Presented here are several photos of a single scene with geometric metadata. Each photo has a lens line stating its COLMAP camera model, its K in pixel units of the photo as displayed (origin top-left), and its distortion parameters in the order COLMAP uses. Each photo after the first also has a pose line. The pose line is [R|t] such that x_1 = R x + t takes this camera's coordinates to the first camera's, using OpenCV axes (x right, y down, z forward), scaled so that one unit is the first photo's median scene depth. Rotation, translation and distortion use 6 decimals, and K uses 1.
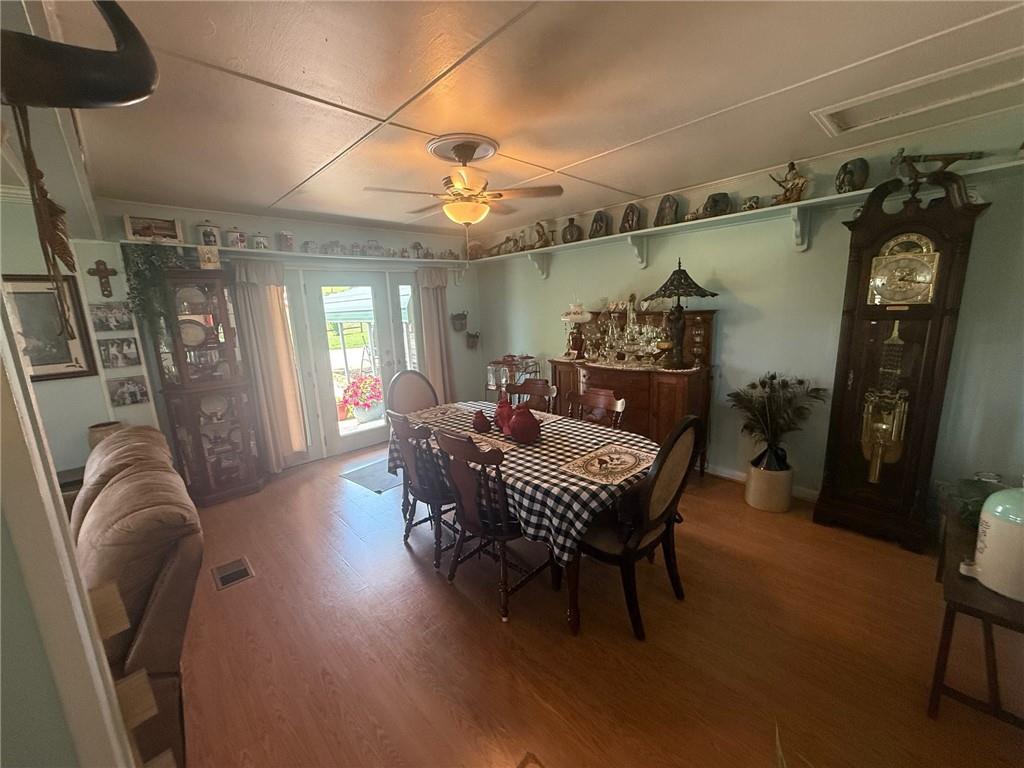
lens RADIAL K [[408.1, 0, 512.1], [0, 408.1, 385.7], [0, 0, 1]] dist [-0.000541, -0.000332]
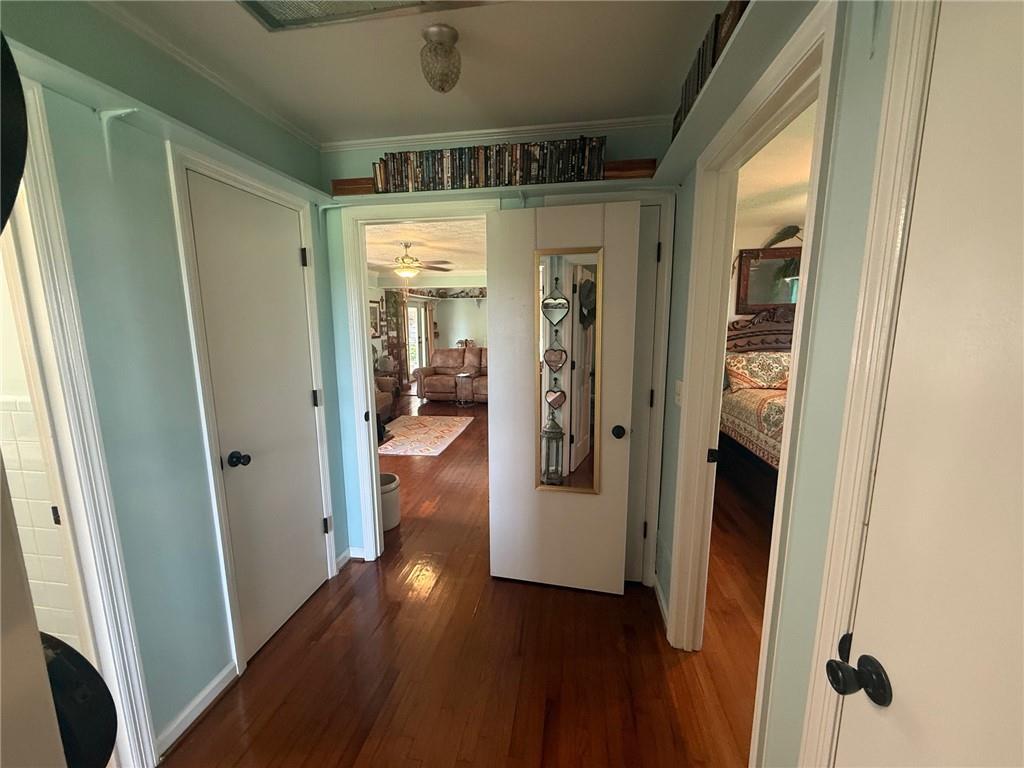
lens RADIAL K [[408.1, 0, 512.1], [0, 408.1, 385.7], [0, 0, 1]] dist [-0.000541, -0.000332]
pose [[0.786777, -0.062317, 0.614083, -1.985882], [0.094493, 0.995323, -0.020062, 0.417612], [-0.609961, 0.073811, 0.788986, -1.604339]]
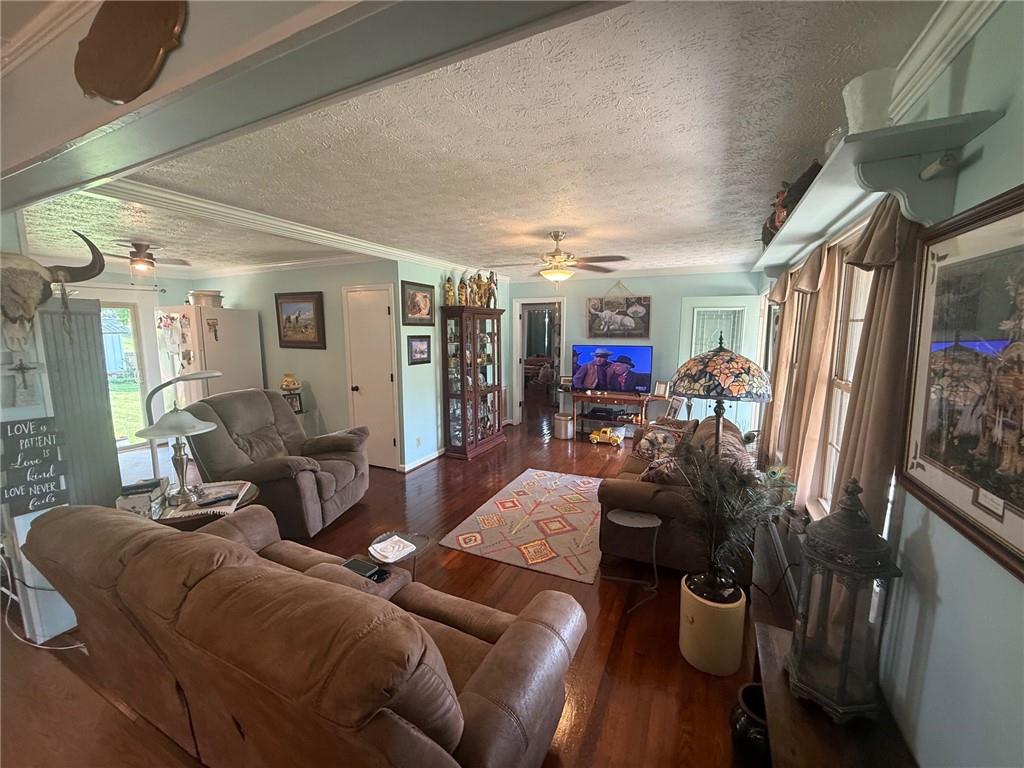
lens RADIAL K [[408.1, 0, 512.1], [0, 408.1, 385.7], [0, 0, 1]] dist [-0.000541, -0.000332]
pose [[-0.931949, 0.089649, -0.351331, -0.722329], [-0.032157, 0.944699, 0.326359, -0.187665], [0.361159, 0.315448, -0.877528, 0.997997]]
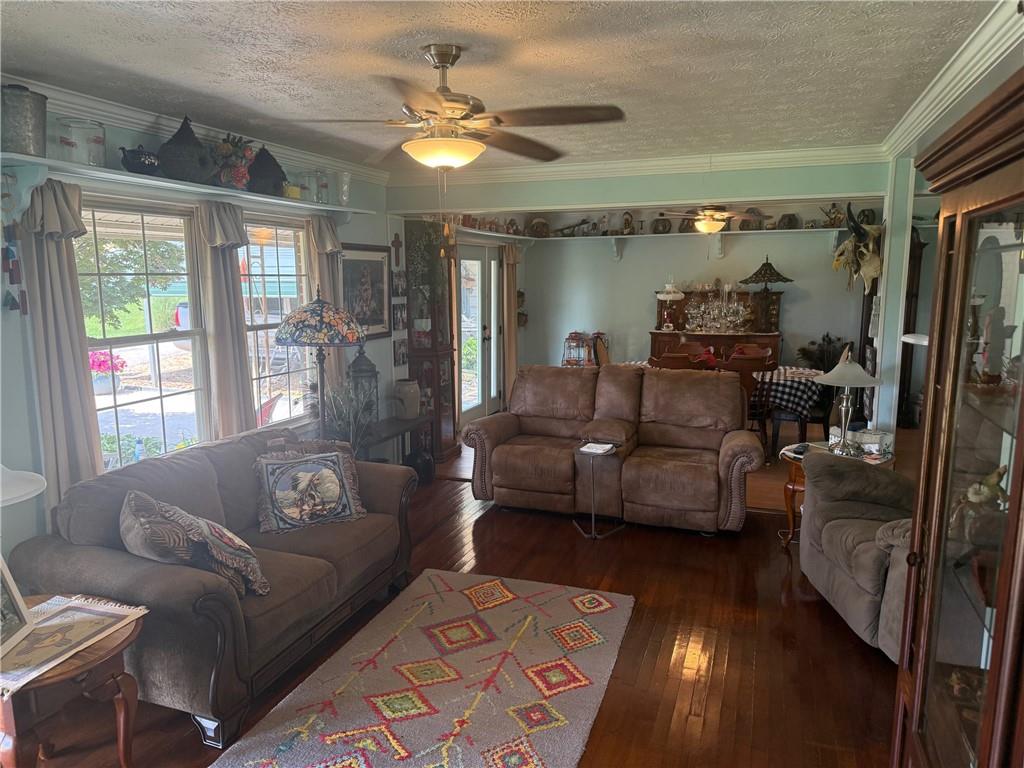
lens RADIAL K [[718.8, 0, 510.3], [0, 718.8, 388.3], [0, 0, 1]] dist [0.093431, -0.134330]
pose [[0.888827, -0.033967, 0.456981, -1.607016], [0.056506, 0.997762, -0.035741, 0.197308], [-0.454745, 0.057590, 0.888758, -0.848432]]
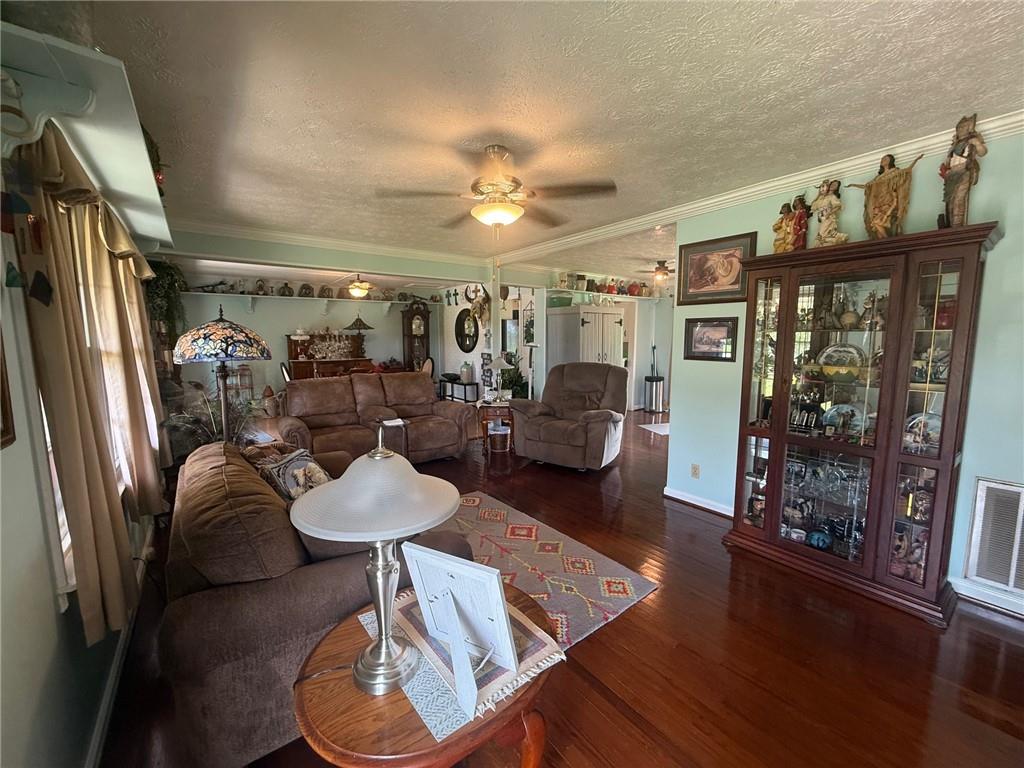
lens RADIAL K [[408.1, 0, 512.1], [0, 408.1, 385.7], [0, 0, 1]] dist [-0.000541, -0.000332]
pose [[0.104738, -0.079278, 0.991335, -2.044228], [0.192024, 0.979671, 0.058057, 0.157359], [-0.975785, 0.184279, 0.117832, -0.131512]]
